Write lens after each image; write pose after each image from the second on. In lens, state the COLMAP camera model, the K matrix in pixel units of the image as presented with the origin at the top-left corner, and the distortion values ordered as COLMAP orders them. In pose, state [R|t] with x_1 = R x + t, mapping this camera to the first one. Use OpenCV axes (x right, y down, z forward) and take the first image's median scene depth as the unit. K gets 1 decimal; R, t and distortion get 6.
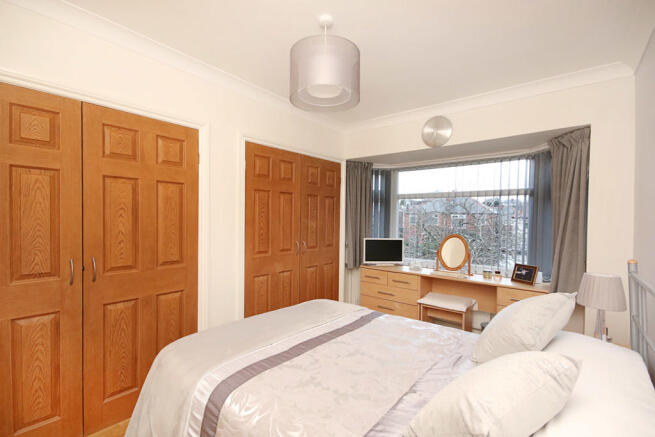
lens RADIAL K [[303.5, 0, 329.4], [0, 303.5, 221.0], [0, 0, 1]] dist [0.005153, 0.001164]
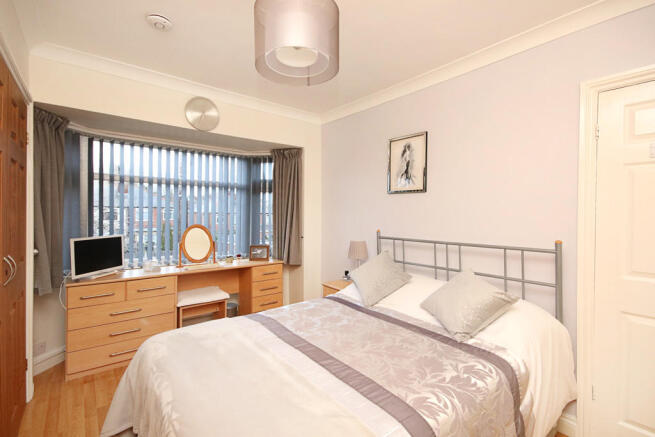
lens RADIAL K [[303.5, 0, 330.4], [0, 303.5, 212.8], [0, 0, 1]] dist [0.005153, 0.001164]
pose [[0.193417, -0.012634, 0.981035, -0.433217], [0.002445, 0.999920, 0.012395, -0.004143], [-0.981114, 0.000001, 0.193433, 0.395403]]
